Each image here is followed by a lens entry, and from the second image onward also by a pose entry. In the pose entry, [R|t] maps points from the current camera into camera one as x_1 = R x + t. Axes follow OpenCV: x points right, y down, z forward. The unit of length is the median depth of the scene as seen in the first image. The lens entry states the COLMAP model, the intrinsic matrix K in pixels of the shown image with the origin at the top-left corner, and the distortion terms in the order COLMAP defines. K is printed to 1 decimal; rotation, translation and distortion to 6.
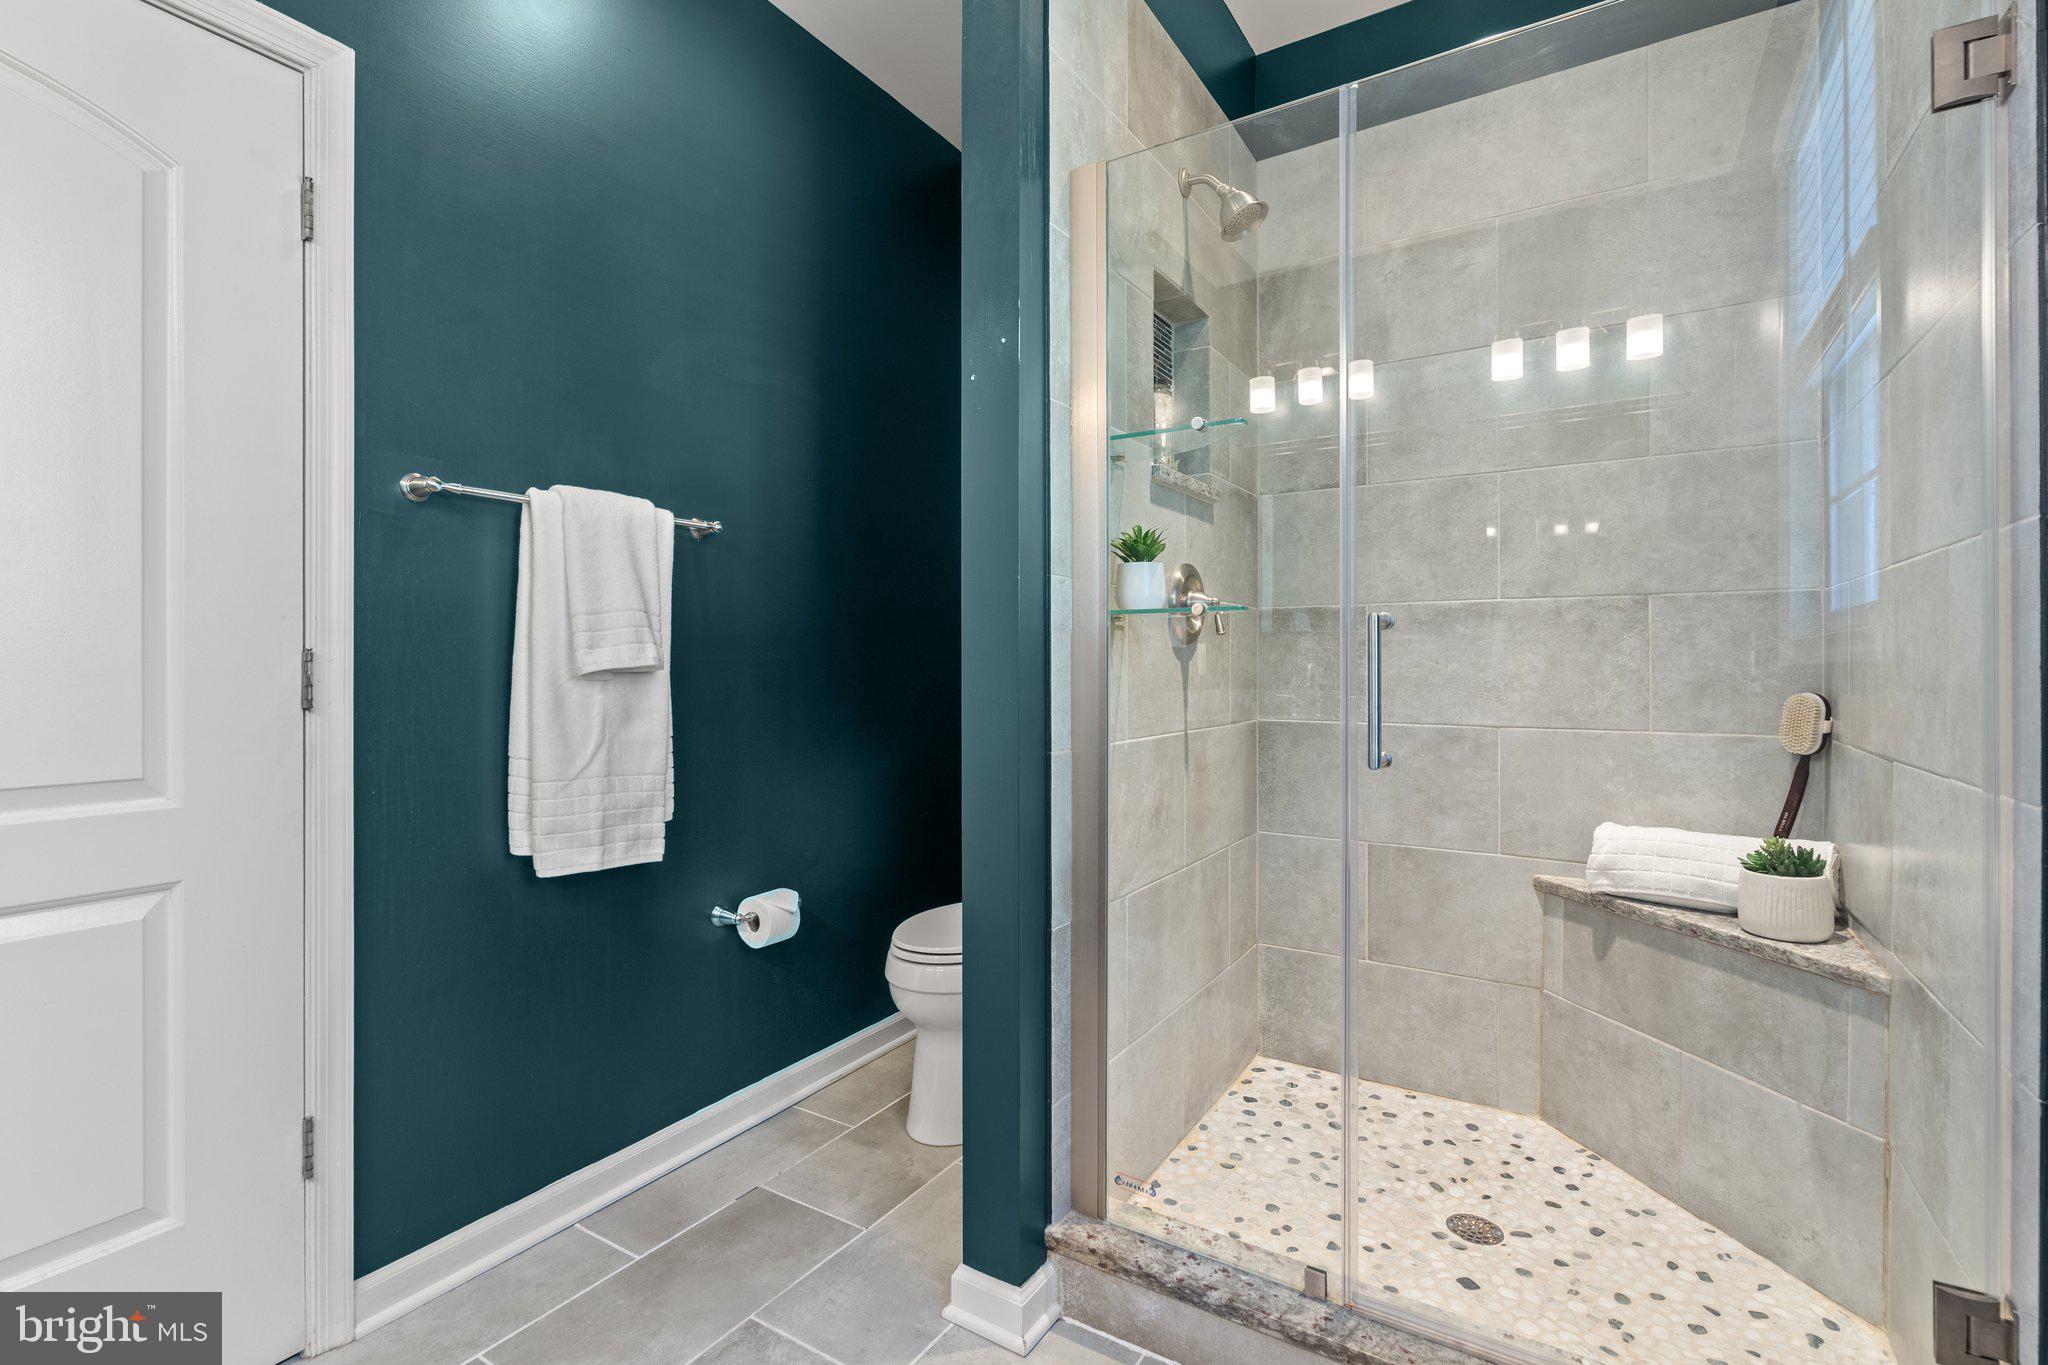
lens RADIAL K [[938.6, 0, 1017.8], [0, 938.6, 673.4], [0, 0, 1]] dist [-0.010586, 0.002509]
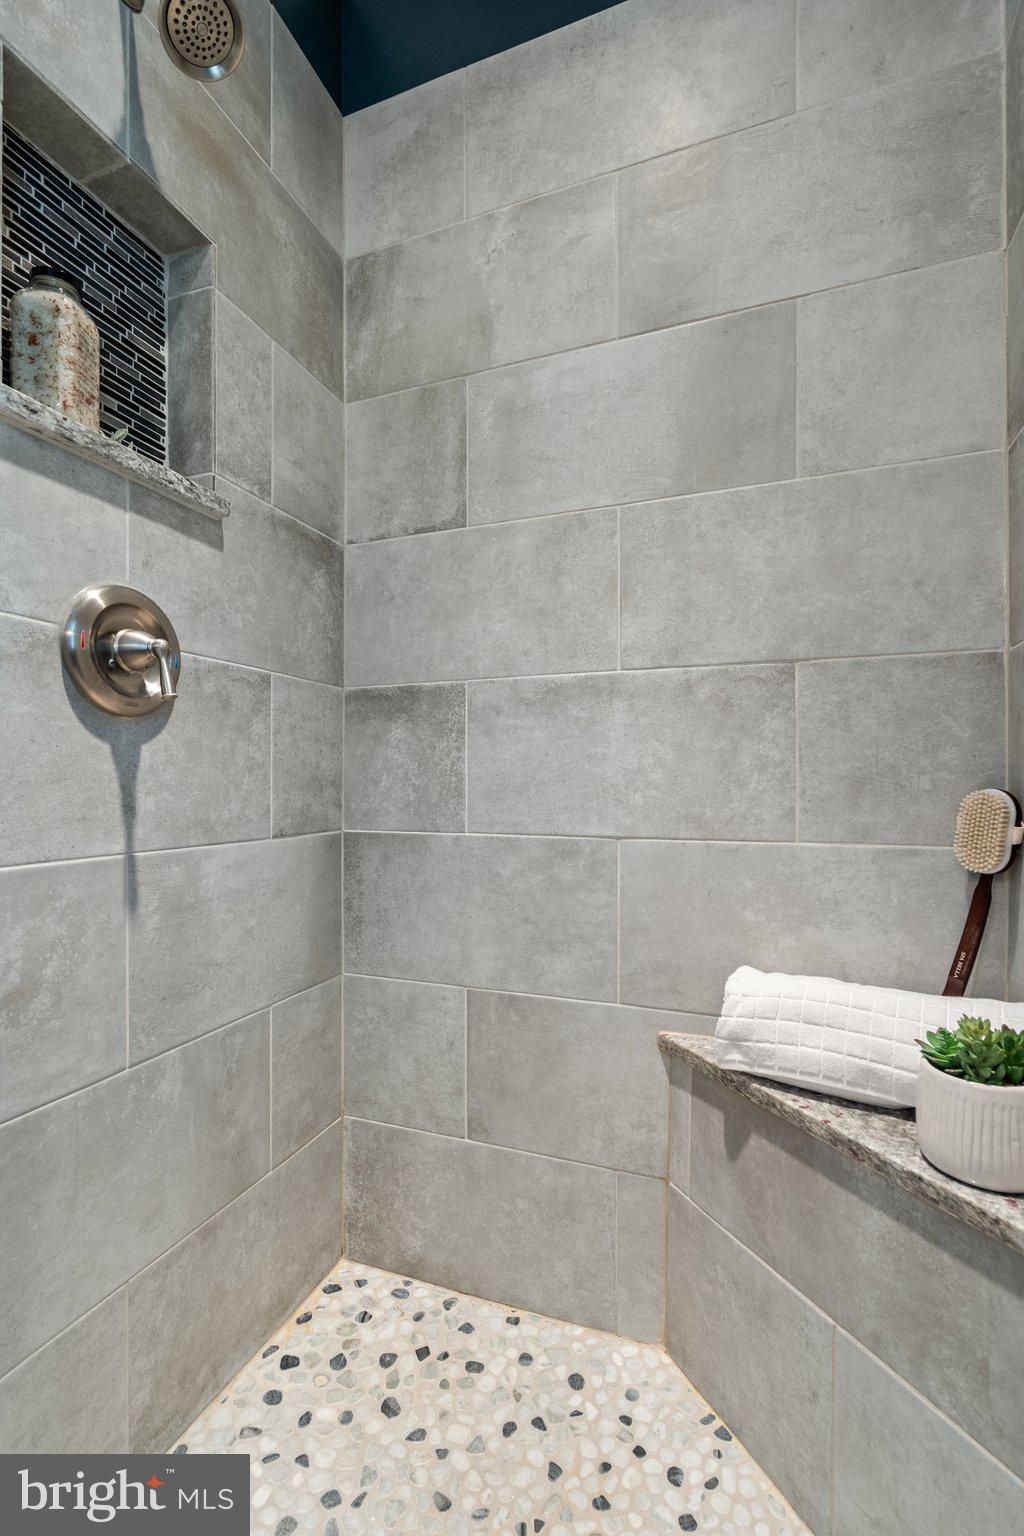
lens RADIAL K [[704.0, 0, 501.0], [0, 704.0, 797.5], [0, 0, 1]] dist [-0.010586, 0.002509]
pose [[0.982139, -0.005060, 0.188090, 0.319088], [0.002724, 0.999916, 0.012677, 0.017015], [-0.188138, -0.011938, 0.982070, 0.463805]]
